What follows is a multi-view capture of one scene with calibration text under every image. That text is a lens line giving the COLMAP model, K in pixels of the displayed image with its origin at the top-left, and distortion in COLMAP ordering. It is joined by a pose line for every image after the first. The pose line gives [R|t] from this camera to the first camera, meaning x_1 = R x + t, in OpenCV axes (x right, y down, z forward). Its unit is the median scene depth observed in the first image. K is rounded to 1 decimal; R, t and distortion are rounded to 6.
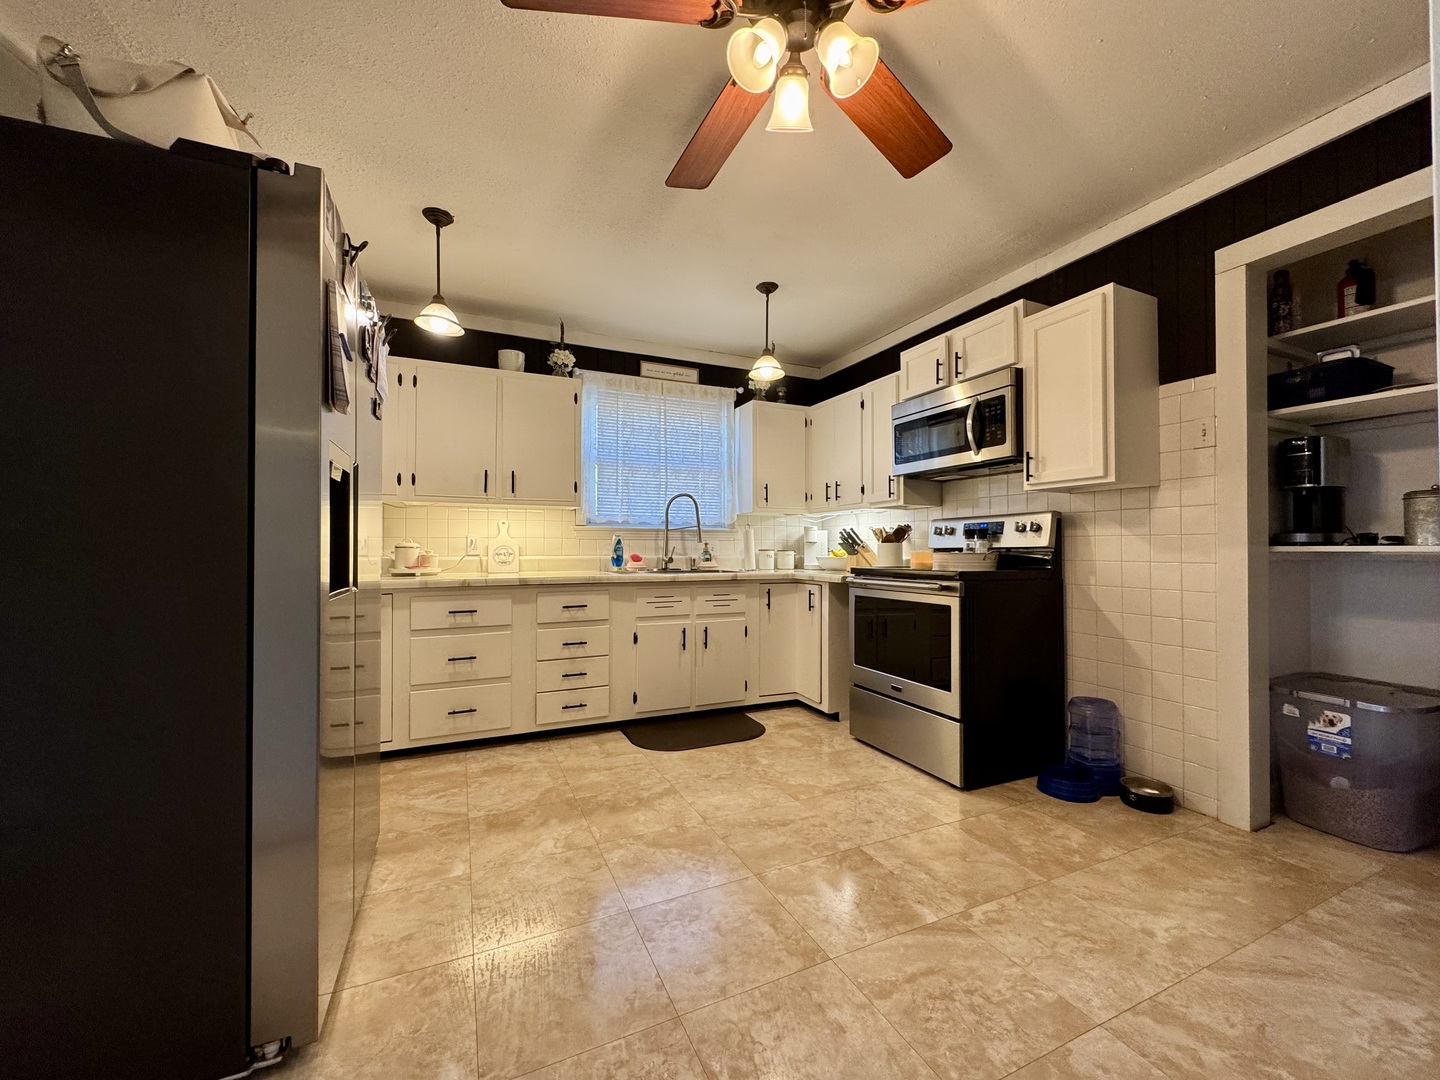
lens RADIAL K [[571.7, 0, 720.6], [0, 571.7, 539.1], [0, 0, 1]] dist [-0.001590, 0.000245]
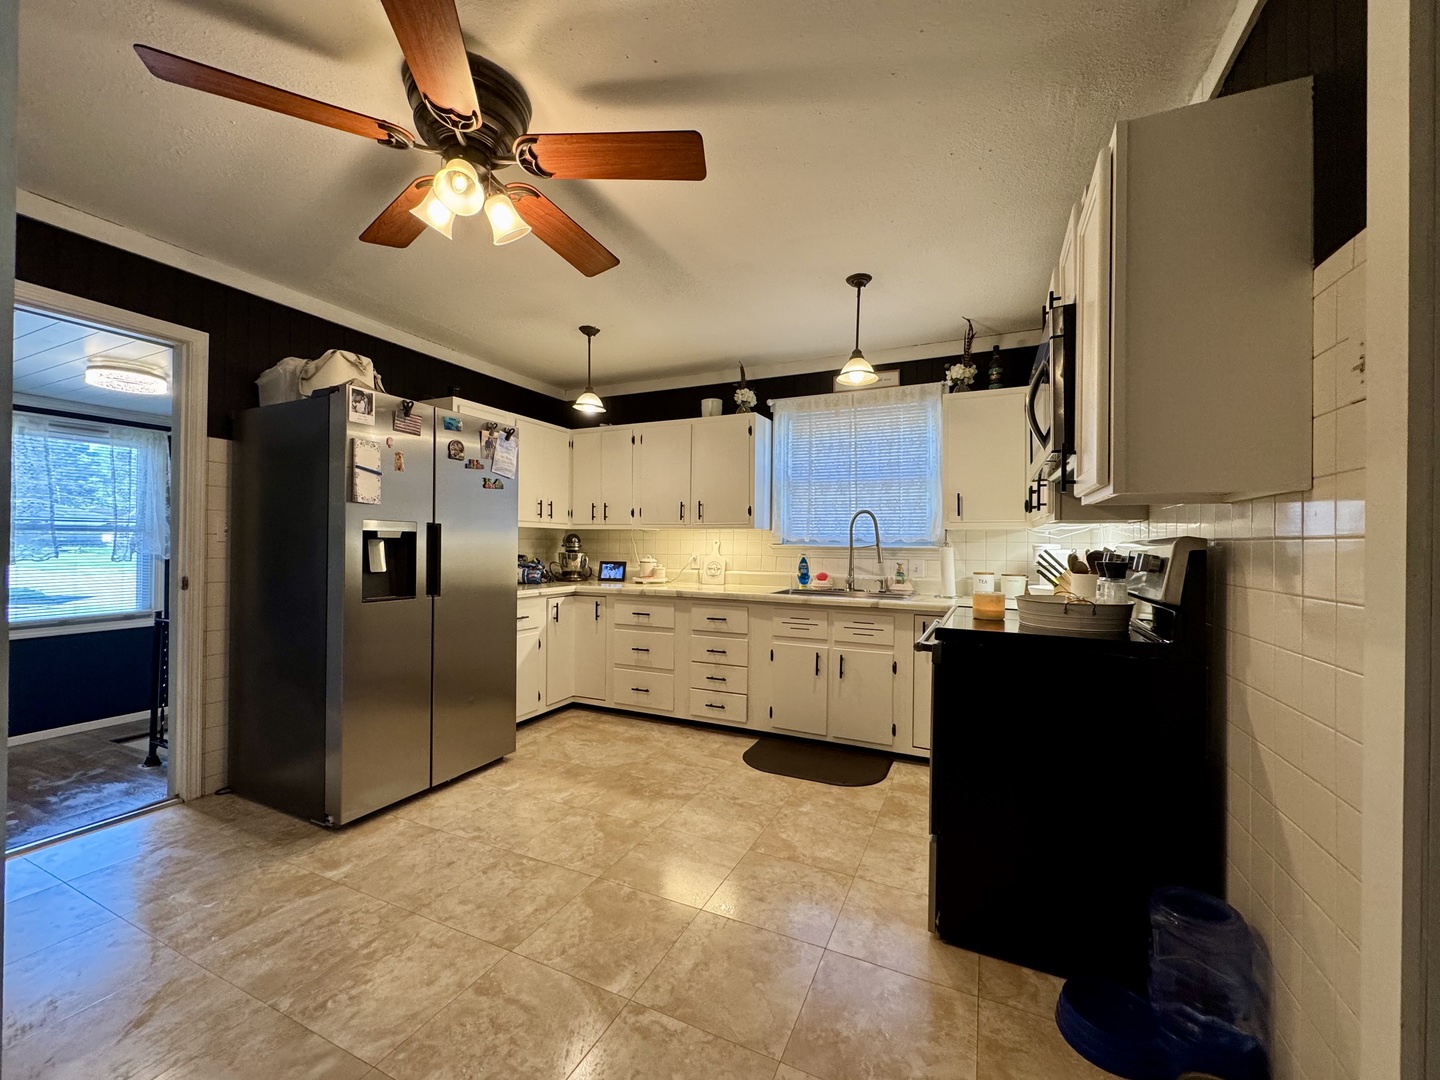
lens RADIAL K [[571.7, 0, 719.6], [0, 571.7, 538.9], [0, 0, 1]] dist [-0.001590, 0.000245]
pose [[0.647463, -0.001207, -0.762096, 0.681172], [0.003727, 0.999992, 0.001583, -0.047668], [0.762088, -0.003866, 0.647462, 0.293837]]
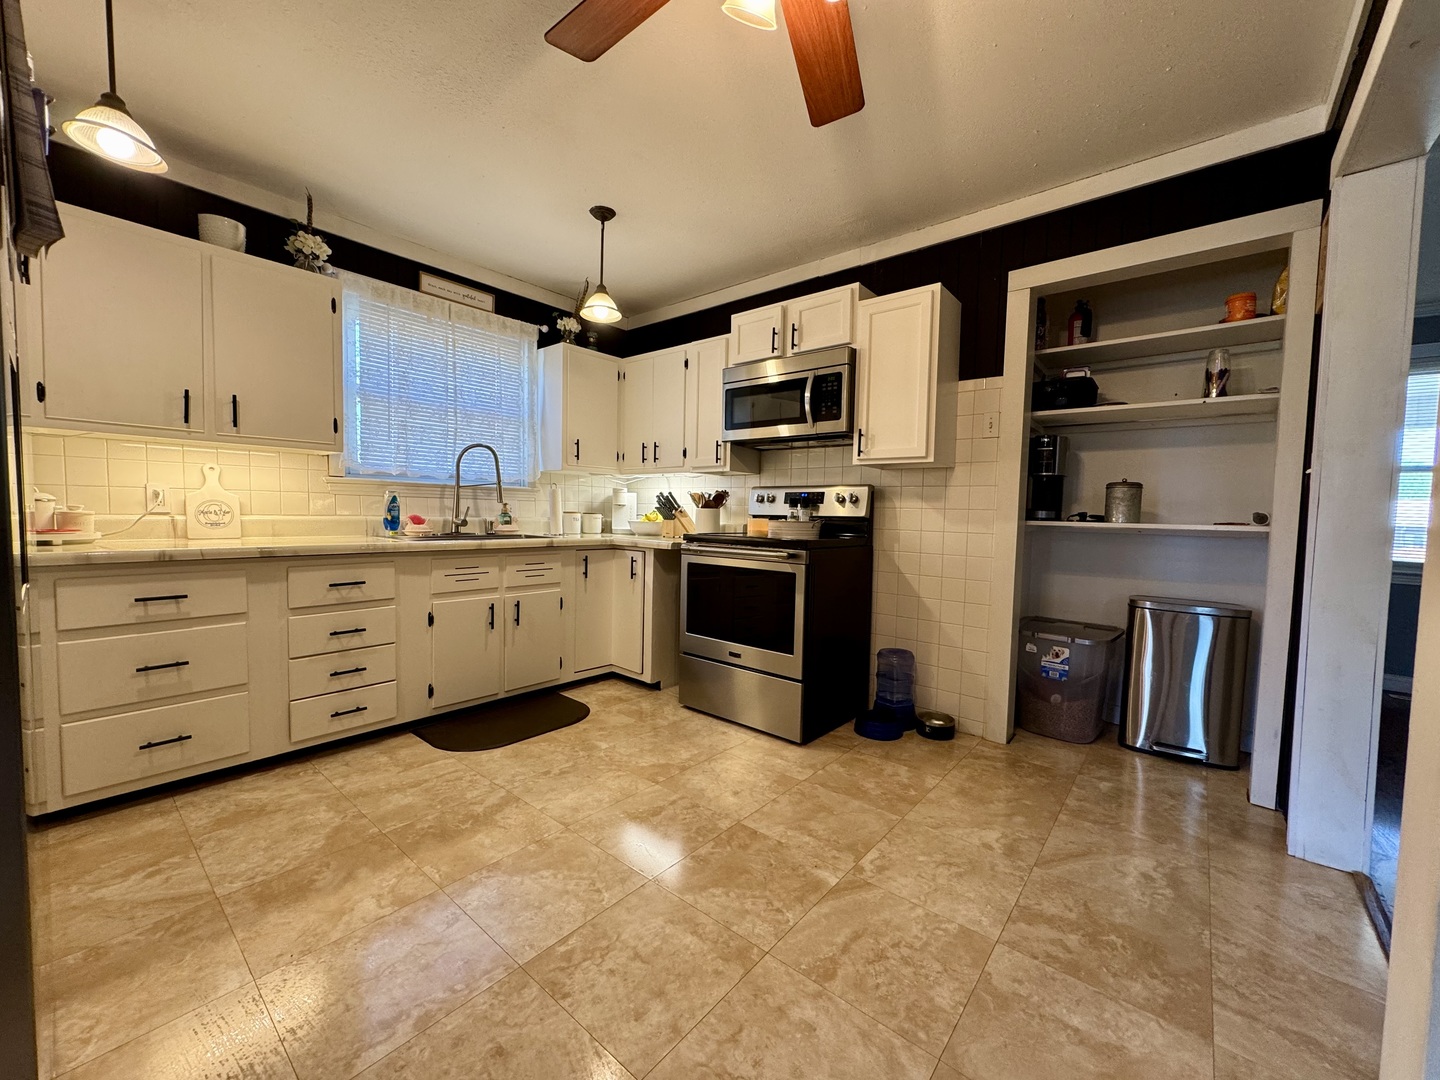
lens RADIAL K [[571.7, 0, 720.8], [0, 571.7, 539.4], [0, 0, 1]] dist [-0.001590, 0.000245]
pose [[0.903544, -0.001149, 0.428494, -0.144455], [-0.029813, 0.997405, 0.065540, -0.006955], [-0.427457, -0.071993, 0.901164, 0.113089]]
